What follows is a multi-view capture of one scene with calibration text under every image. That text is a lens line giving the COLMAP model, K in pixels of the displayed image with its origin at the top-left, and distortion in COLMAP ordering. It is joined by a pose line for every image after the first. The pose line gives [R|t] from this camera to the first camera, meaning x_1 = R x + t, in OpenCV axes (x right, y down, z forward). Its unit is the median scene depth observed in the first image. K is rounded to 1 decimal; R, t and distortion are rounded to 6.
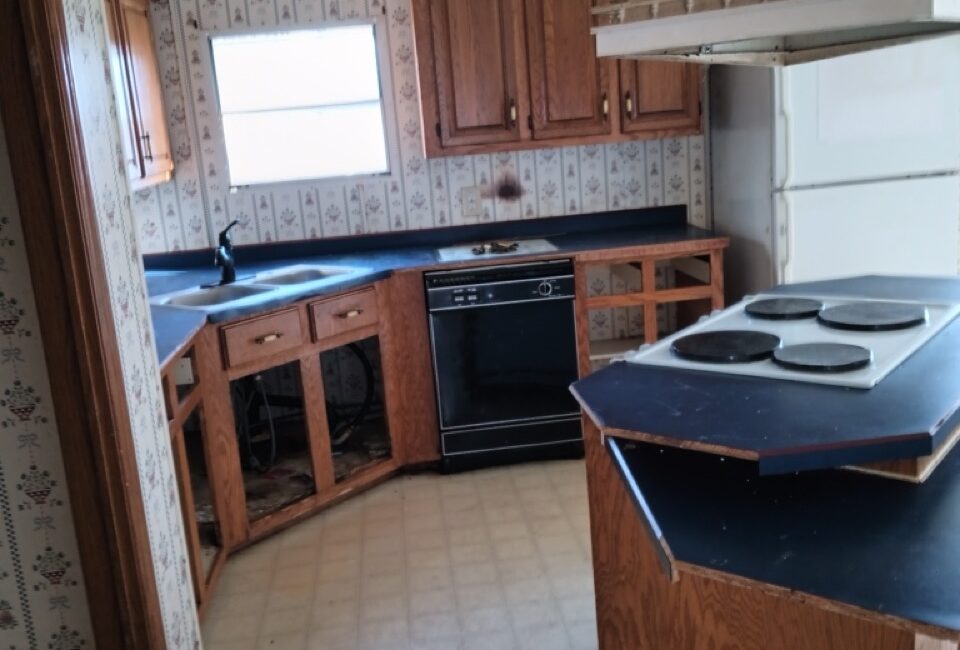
lens RADIAL K [[957.7, 0, 480.0], [0, 957.7, 325.0], [0, 0, 1]] dist [0.091162, -0.266606]
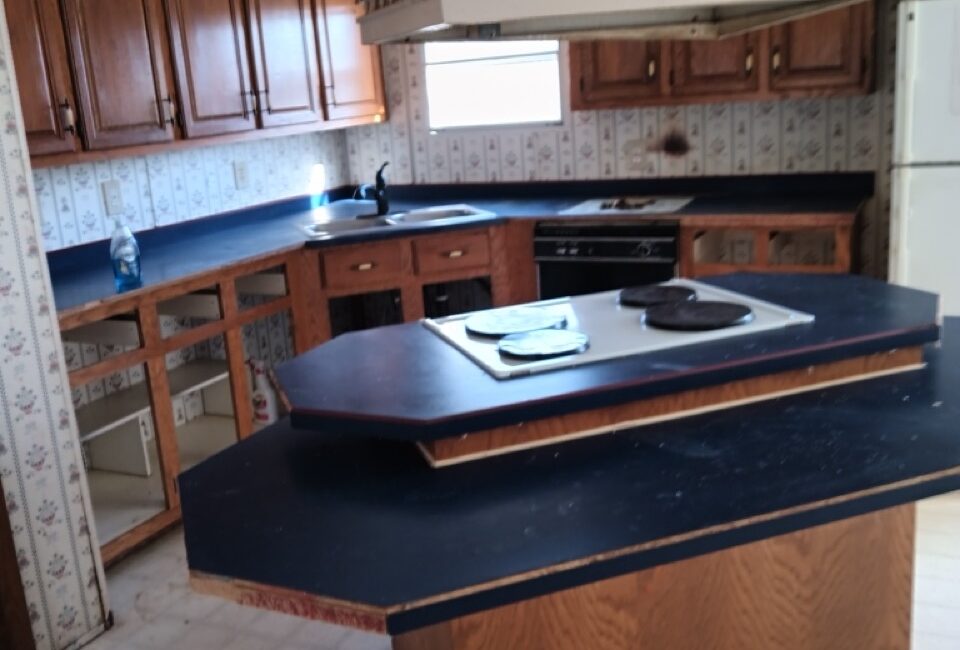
lens RADIAL K [[957.7, 0, 480.0], [0, 957.7, 325.0], [0, 0, 1]] dist [0.091162, -0.266606]
pose [[0.856231, 0.146268, -0.495453, 0.380590], [-0.107975, 0.988567, 0.105246, -0.042129], [0.505183, -0.036618, 0.862235, 0.048435]]
